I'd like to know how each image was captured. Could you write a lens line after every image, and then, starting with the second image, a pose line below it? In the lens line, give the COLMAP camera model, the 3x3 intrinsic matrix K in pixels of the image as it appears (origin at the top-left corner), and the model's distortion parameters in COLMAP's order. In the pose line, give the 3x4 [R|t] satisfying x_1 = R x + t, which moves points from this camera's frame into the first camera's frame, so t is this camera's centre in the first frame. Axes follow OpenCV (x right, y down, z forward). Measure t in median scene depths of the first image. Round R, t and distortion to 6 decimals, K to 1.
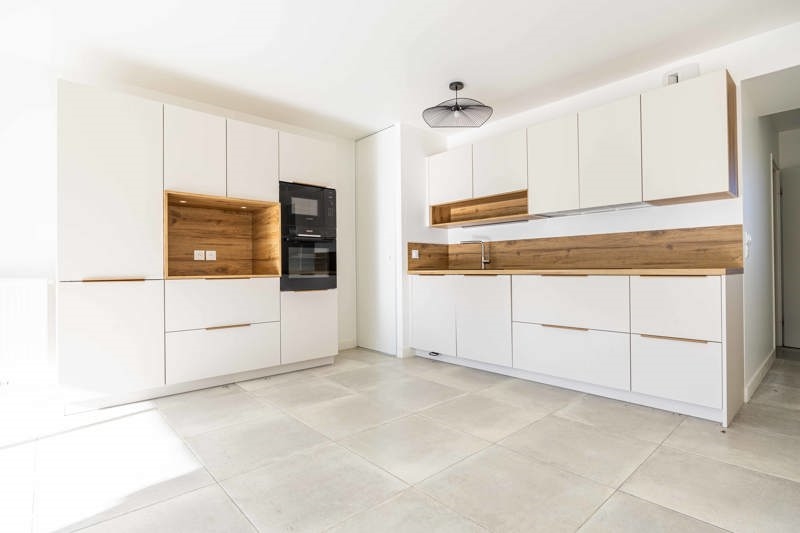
lens RADIAL K [[393.6, 0, 398.9], [0, 393.6, 265.7], [0, 0, 1]] dist [-0.000324, 0.000048]
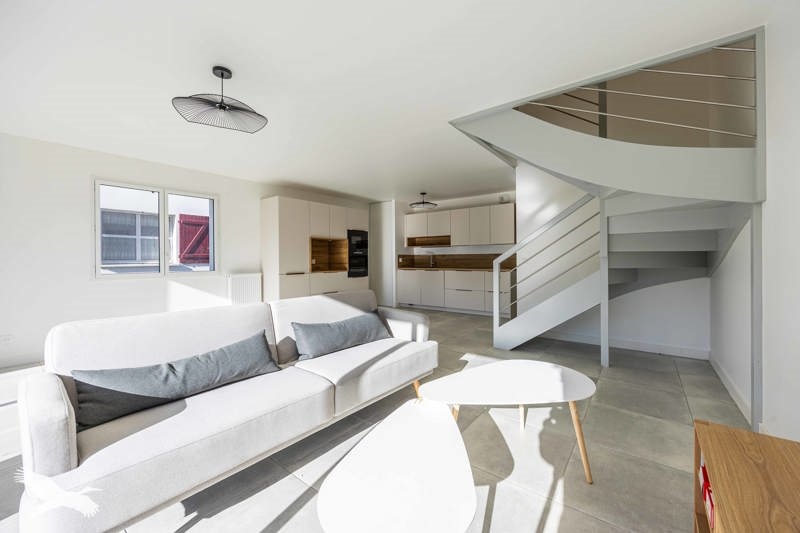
lens RADIAL K [[311.7, 0, 400.6], [0, 311.7, 263.4], [0, 0, 1]] dist [0.000082, -0.000003]
pose [[0.986033, 0.000993, 0.166549, -0.278768], [-0.004324, 0.999798, 0.019635, -0.050887], [-0.166496, -0.020080, 0.985838, -0.795939]]
